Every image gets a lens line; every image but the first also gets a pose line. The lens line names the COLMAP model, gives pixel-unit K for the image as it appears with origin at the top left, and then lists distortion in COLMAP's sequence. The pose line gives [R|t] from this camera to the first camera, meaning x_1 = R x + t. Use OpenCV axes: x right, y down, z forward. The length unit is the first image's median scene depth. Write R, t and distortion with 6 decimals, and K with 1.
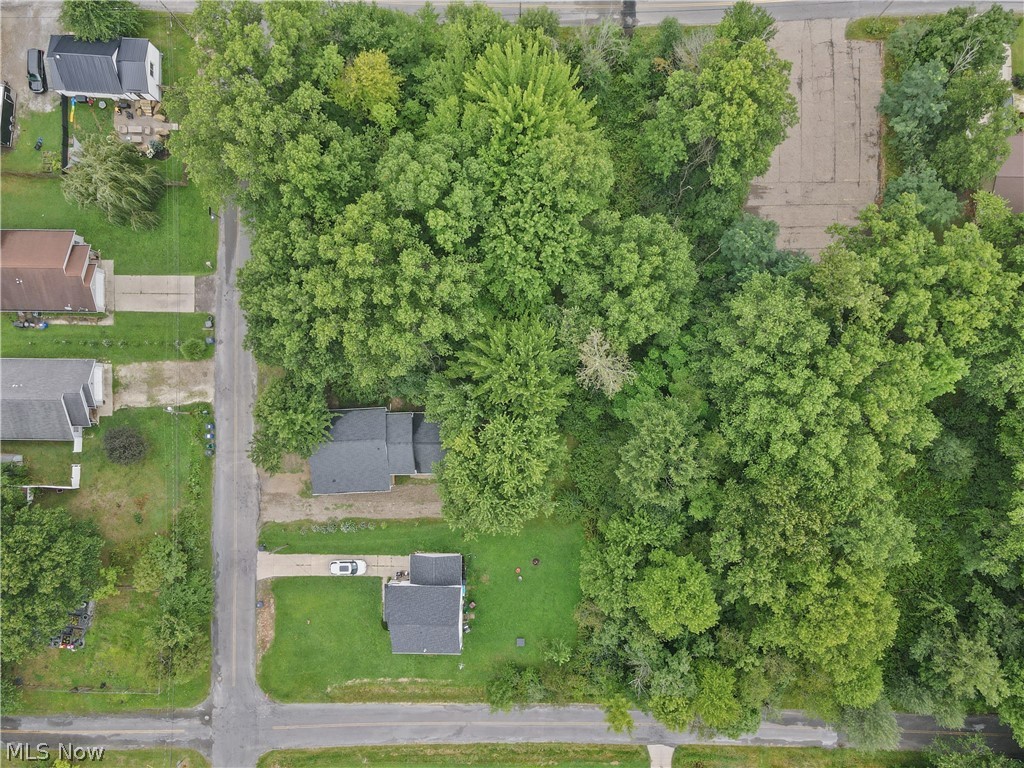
lens RADIAL K [[758.4, 0, 512.0], [0, 758.4, 384.0], [0, 0, 1]] dist [0.022446, 0.004121]
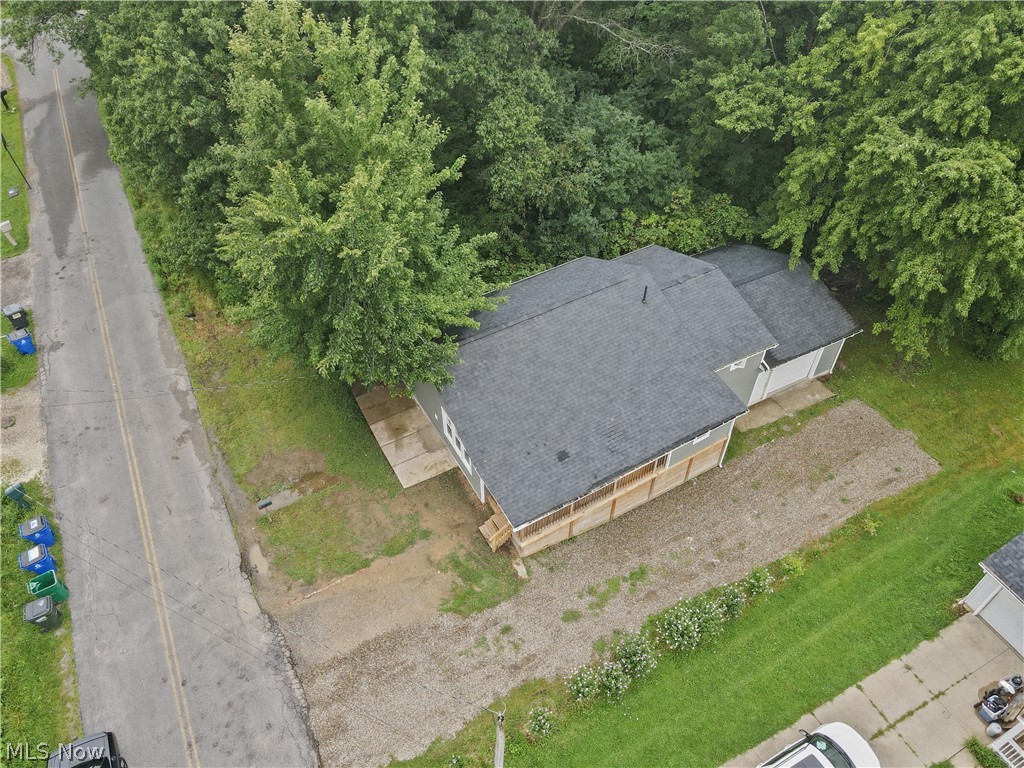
lens RADIAL K [[758.4, 0, 512.0], [0, 758.4, 384.0], [0, 0, 1]] dist [0.022446, 0.004121]
pose [[0.884064, -0.294233, 0.363122, -0.331053], [0.466138, 0.611378, -0.639478, 0.270623], [-0.033849, 0.734604, 0.677651, 0.772194]]
